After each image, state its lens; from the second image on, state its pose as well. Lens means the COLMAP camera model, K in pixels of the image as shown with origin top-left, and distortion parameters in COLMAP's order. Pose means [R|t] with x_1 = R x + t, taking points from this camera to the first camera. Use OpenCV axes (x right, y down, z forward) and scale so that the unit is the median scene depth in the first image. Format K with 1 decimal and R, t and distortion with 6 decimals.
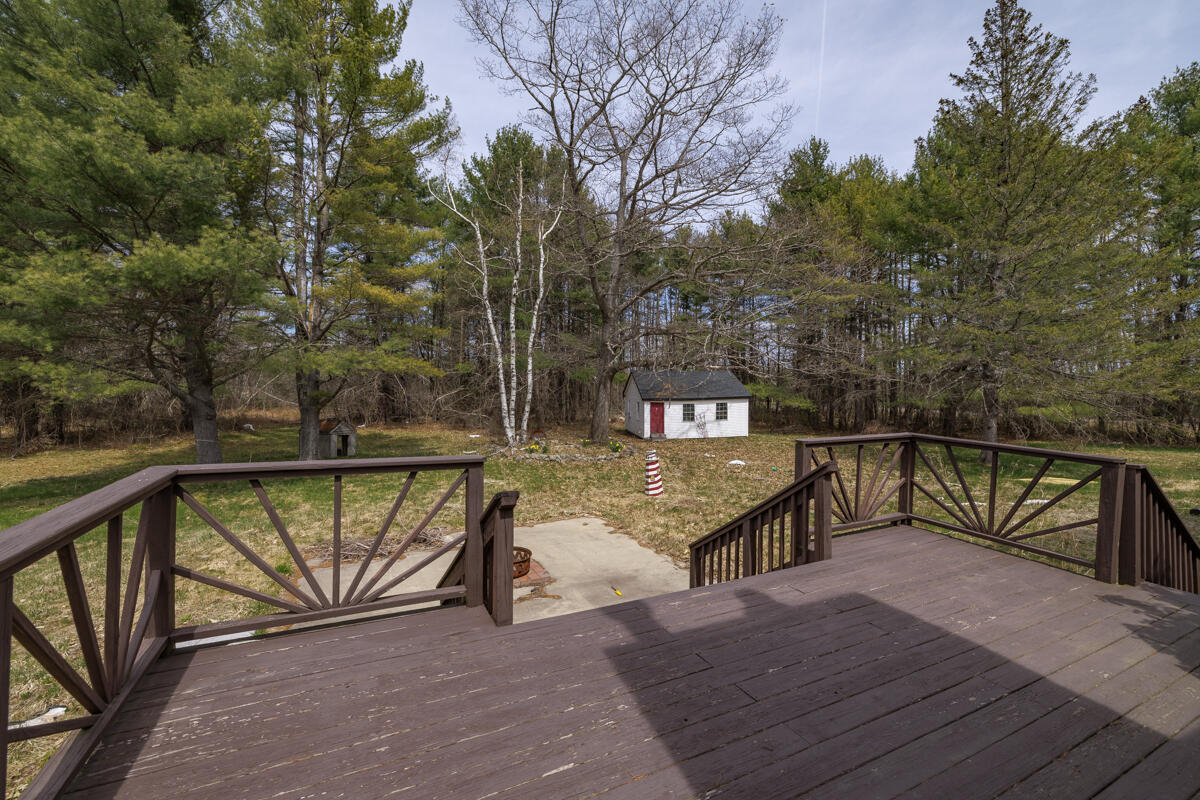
lens RADIAL K [[496.3, 0, 605.8], [0, 496.3, 395.3], [0, 0, 1]] dist [0.001894, -0.000821]
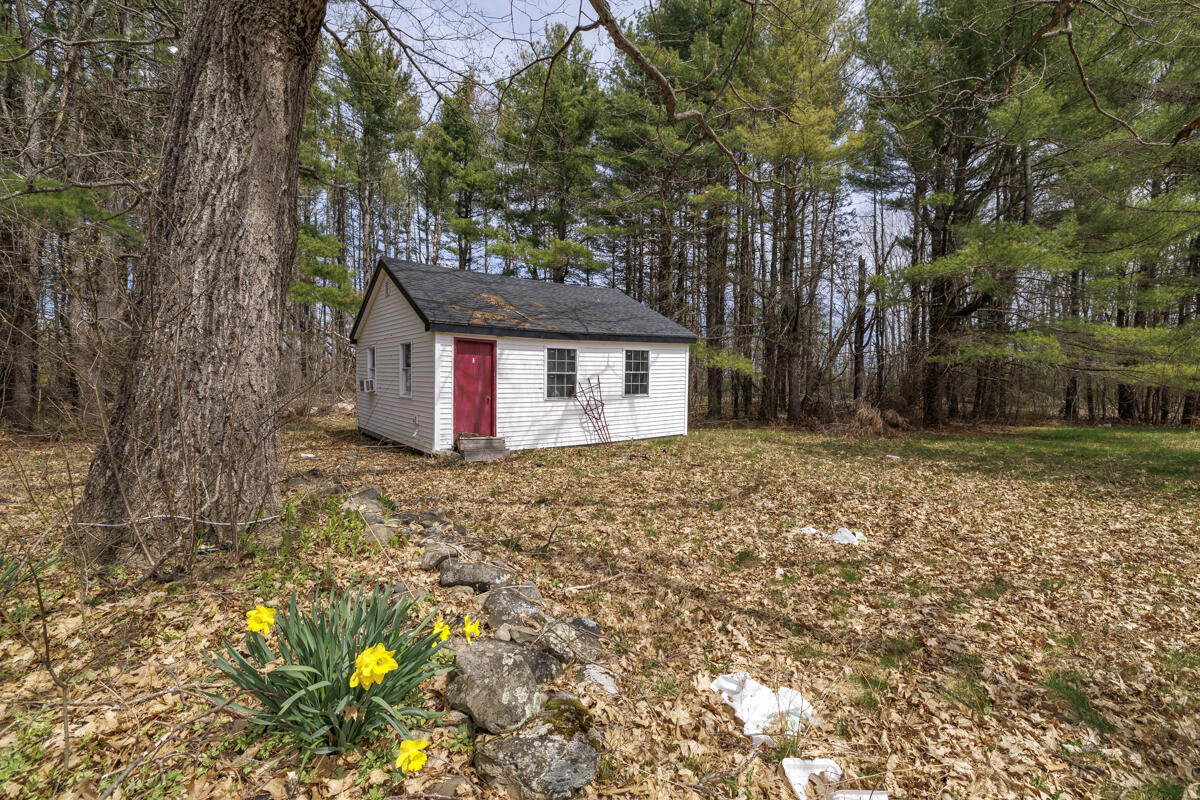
lens RADIAL K [[530.3, 0, 594.2], [0, 530.3, 393.0], [0, 0, 1]] dist [-0.001321, -0.000048]
pose [[0.885439, 0.003851, 0.464739, 0.012793], [-0.000371, 0.999971, -0.007579, 0.051840], [-0.464755, 0.006539, 0.885415, 0.659334]]
